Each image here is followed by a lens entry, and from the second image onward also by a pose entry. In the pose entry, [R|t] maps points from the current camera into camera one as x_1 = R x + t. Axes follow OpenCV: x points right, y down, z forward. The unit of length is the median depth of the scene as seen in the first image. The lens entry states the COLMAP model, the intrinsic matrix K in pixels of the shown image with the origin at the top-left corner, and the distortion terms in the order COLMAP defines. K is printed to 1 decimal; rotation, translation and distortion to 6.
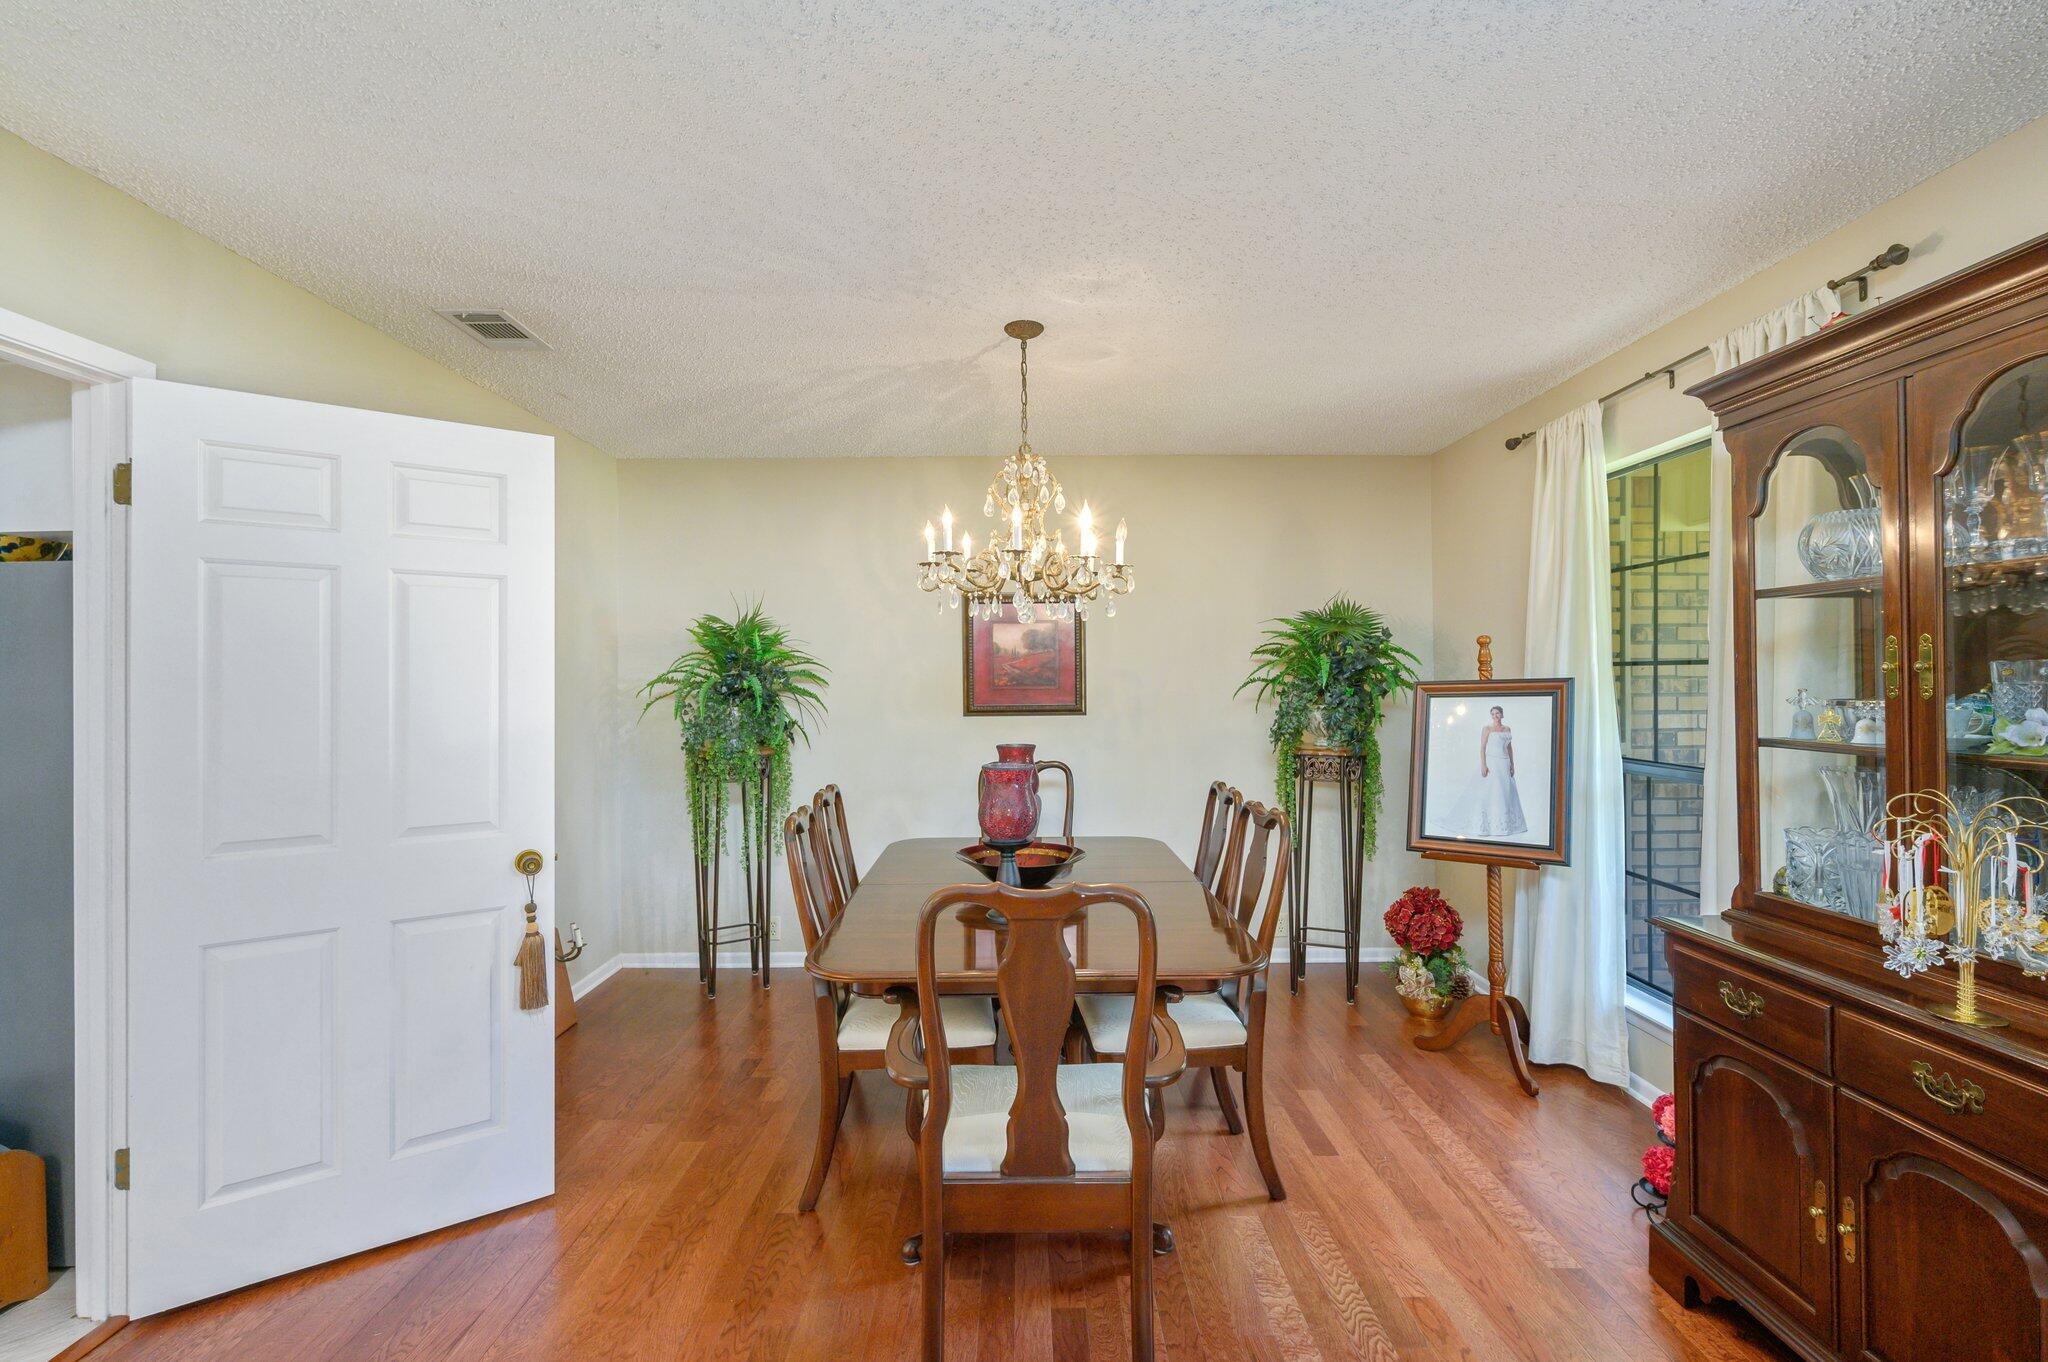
lens RADIAL K [[943.8, 0, 1022.6], [0, 943.8, 682.7], [0, 0, 1]] dist [-0.000398, -0.000088]
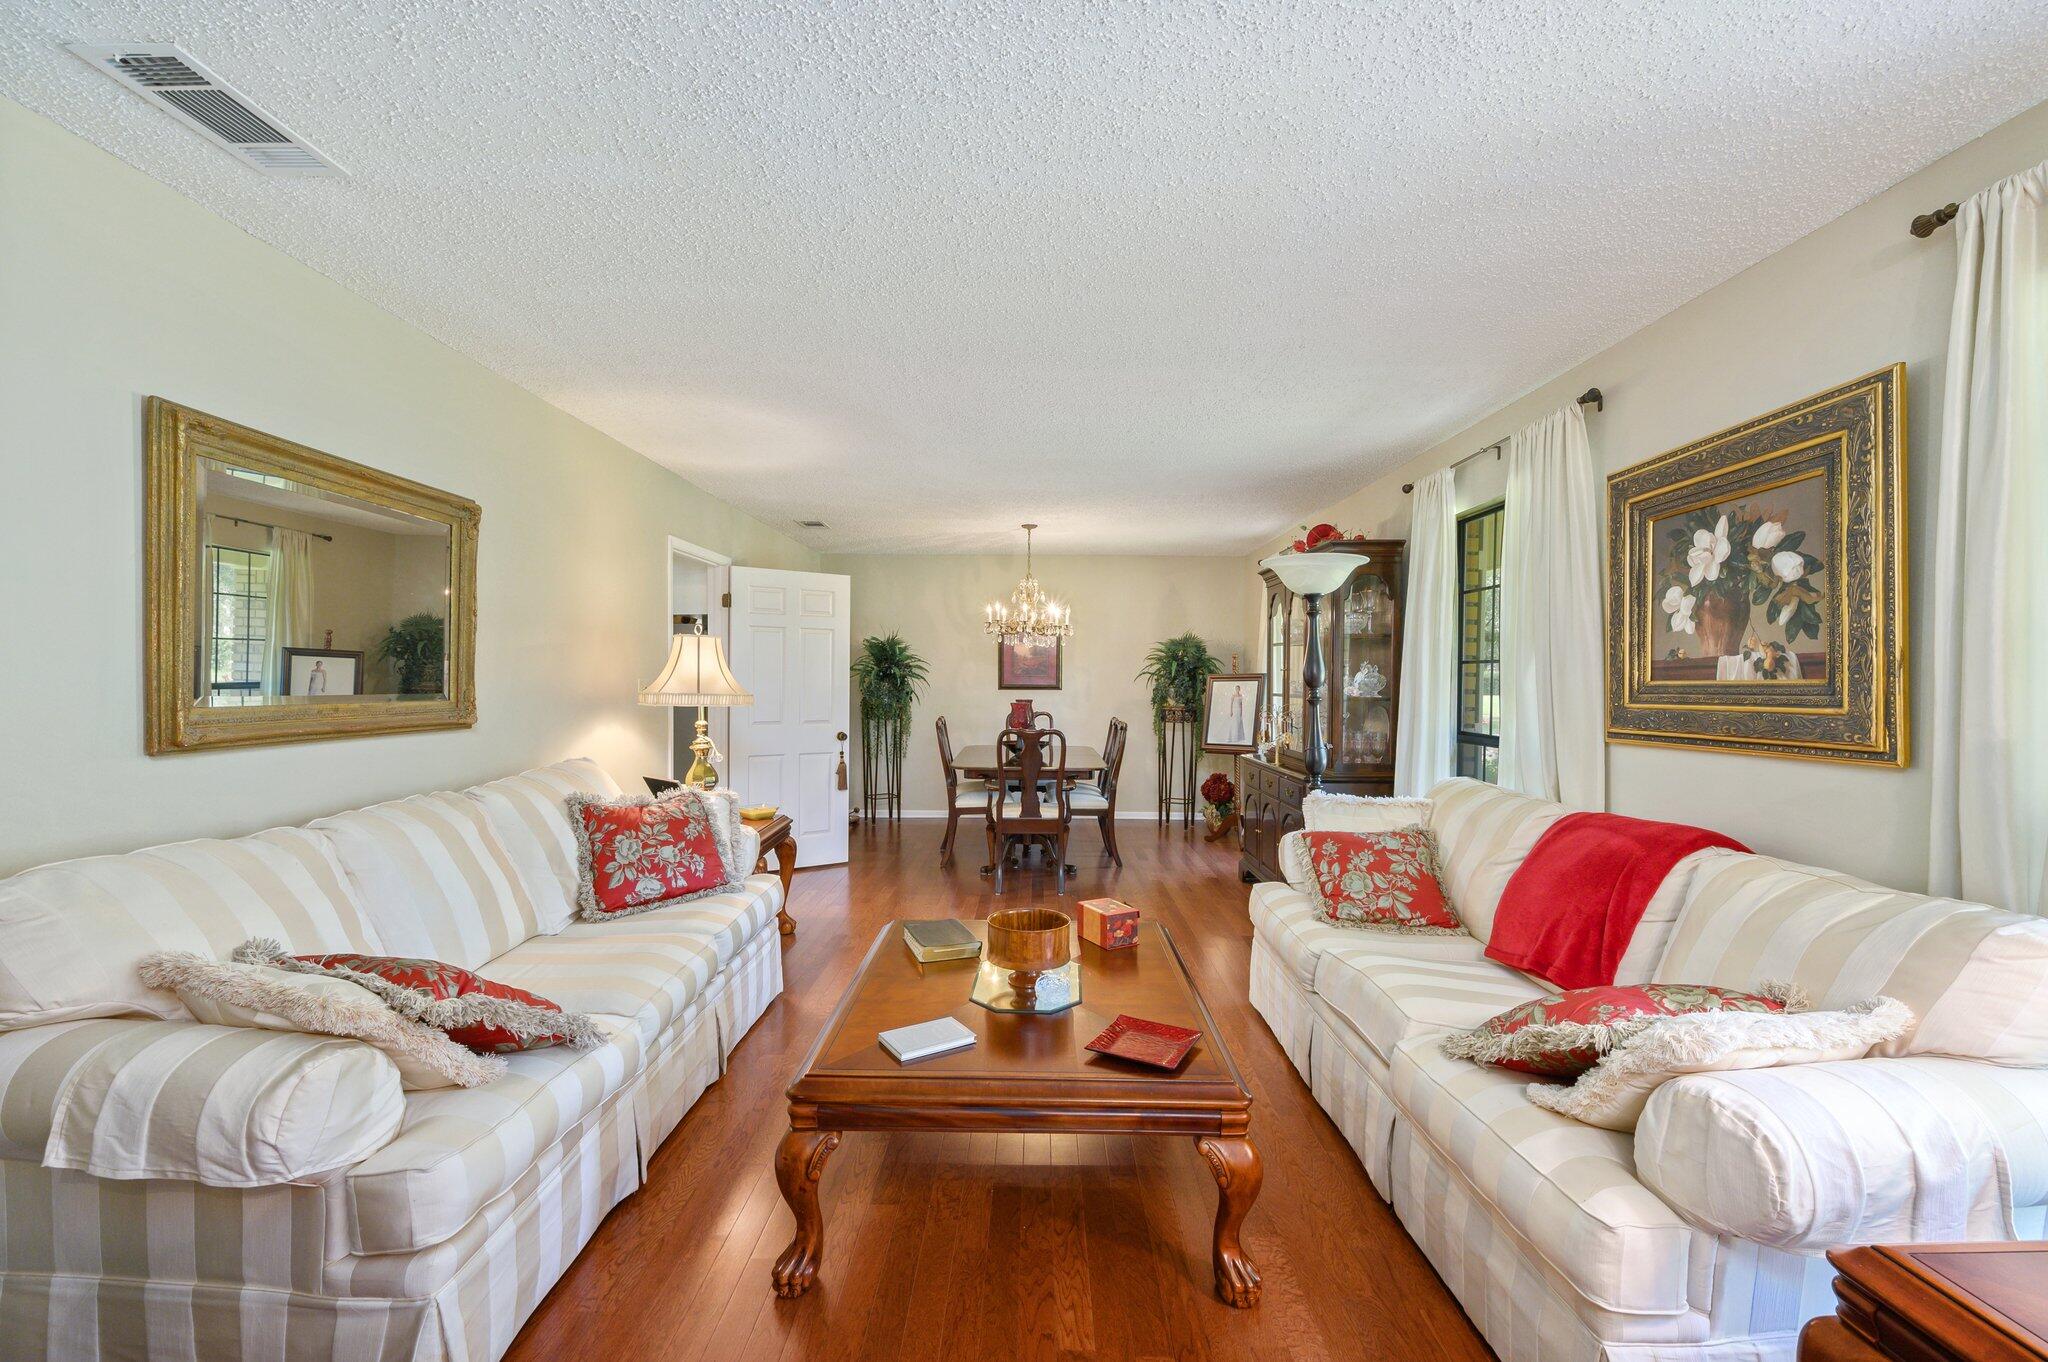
lens RADIAL K [[882.9, 0, 1028.3], [0, 882.9, 689.8], [0, 0, 1]] dist [0.000839, 0.000230]
pose [[0.999913, 0.013079, -0.001421, 0.005004], [-0.013055, 0.999794, 0.015520, 0.008331], [0.001623, -0.015500, 0.999879, -0.966498]]
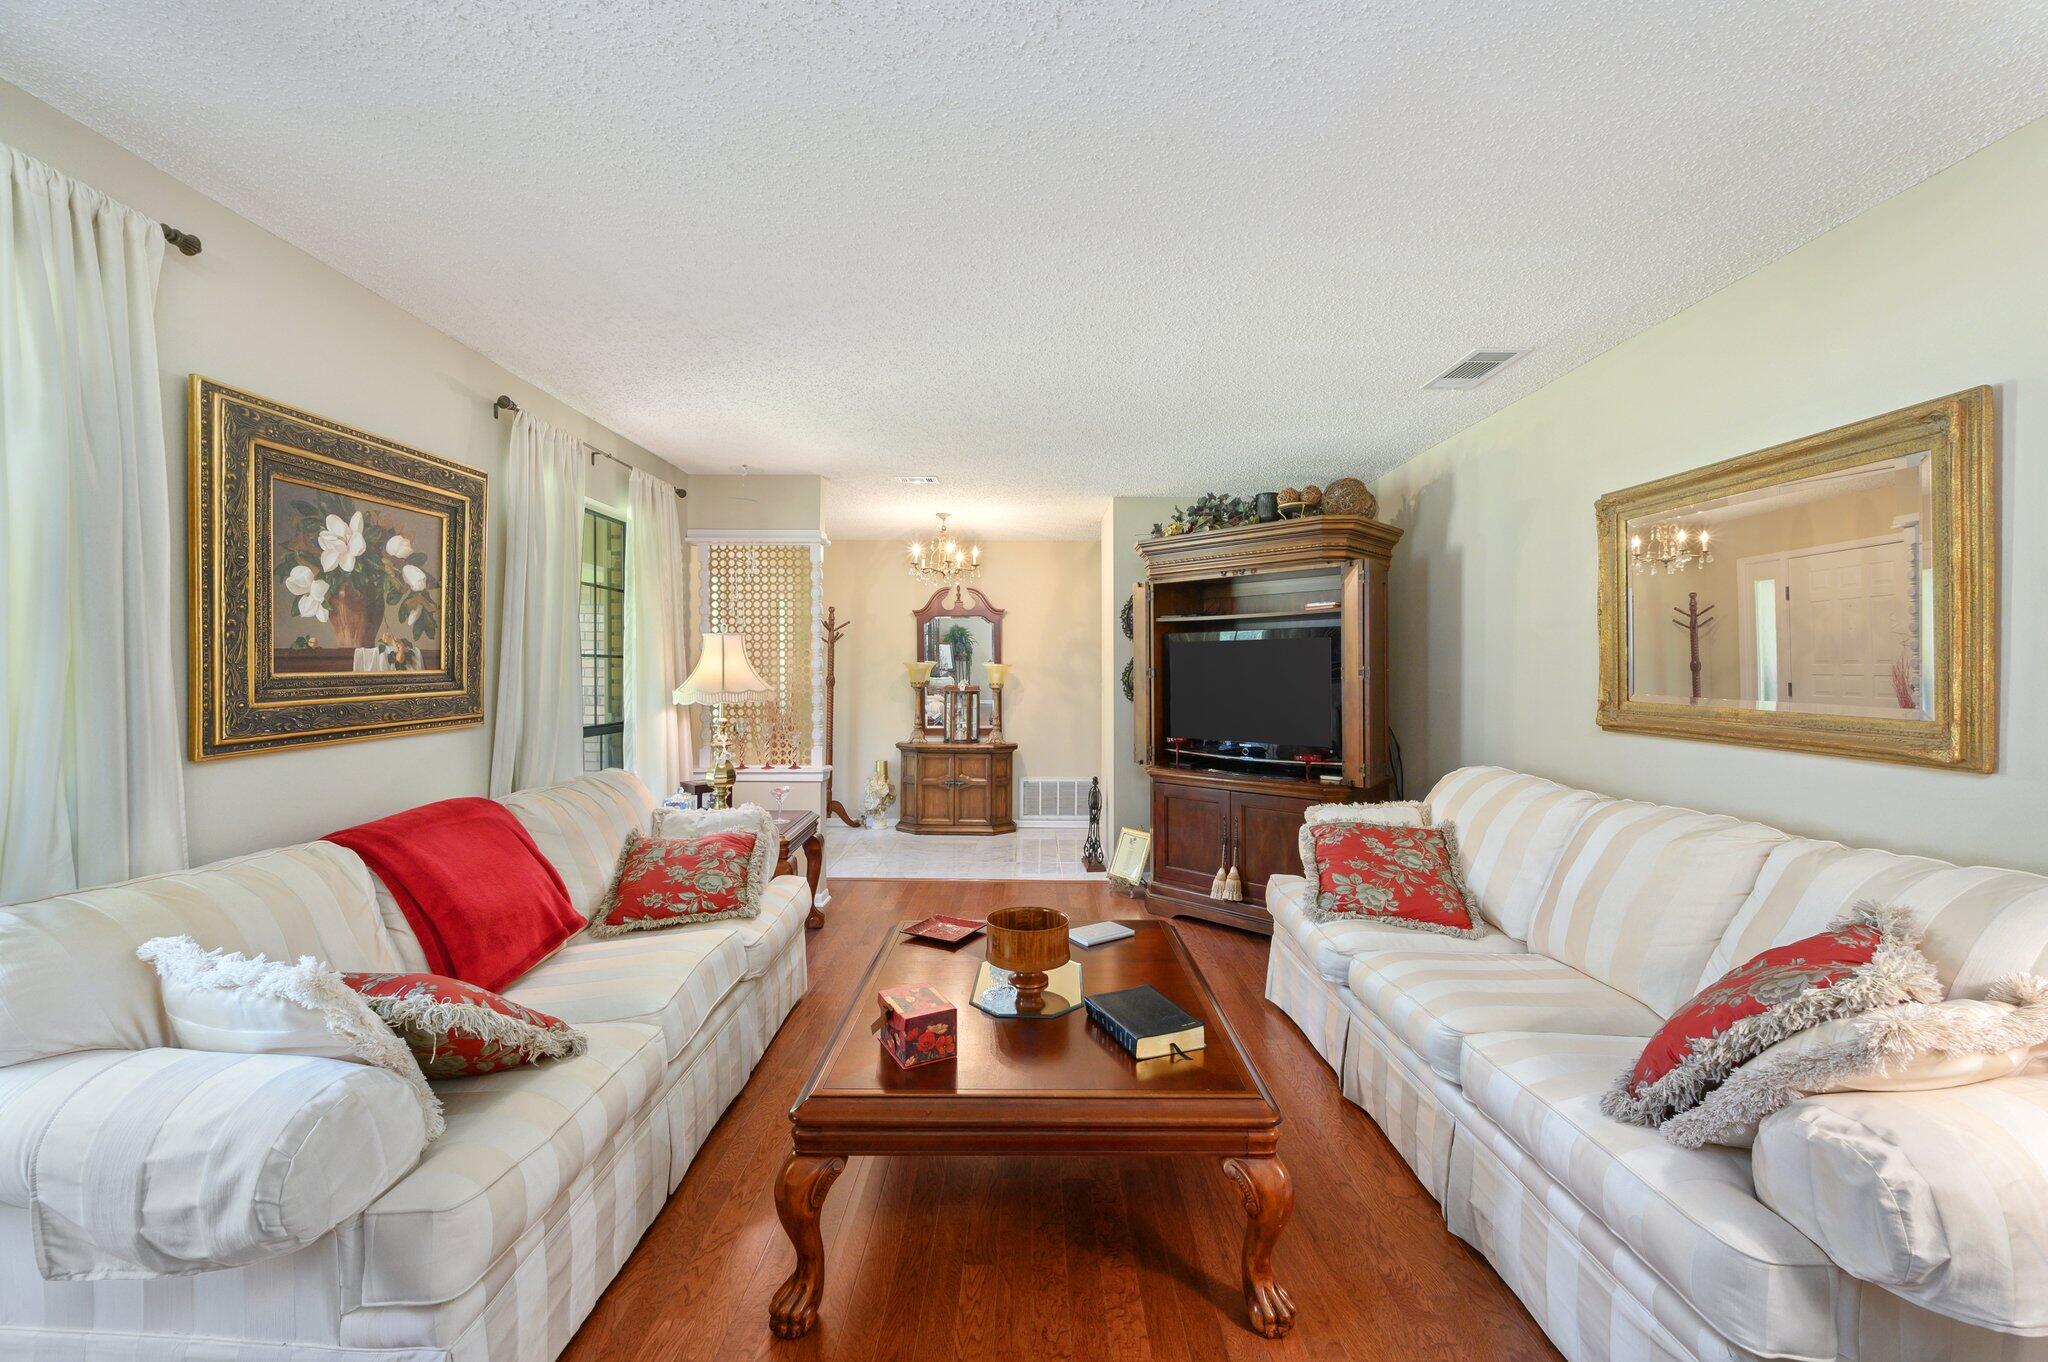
lens RADIAL K [[815.7, 0, 1024.7], [0, 815.7, 666.6], [0, 0, 1]] dist [0.000749, -0.000536]
pose [[-0.999992, 0.003833, -0.001450, 0.017772], [0.003838, 0.999987, -0.003472, 0.000833], [0.001437, -0.003477, -0.999993, 2.103597]]
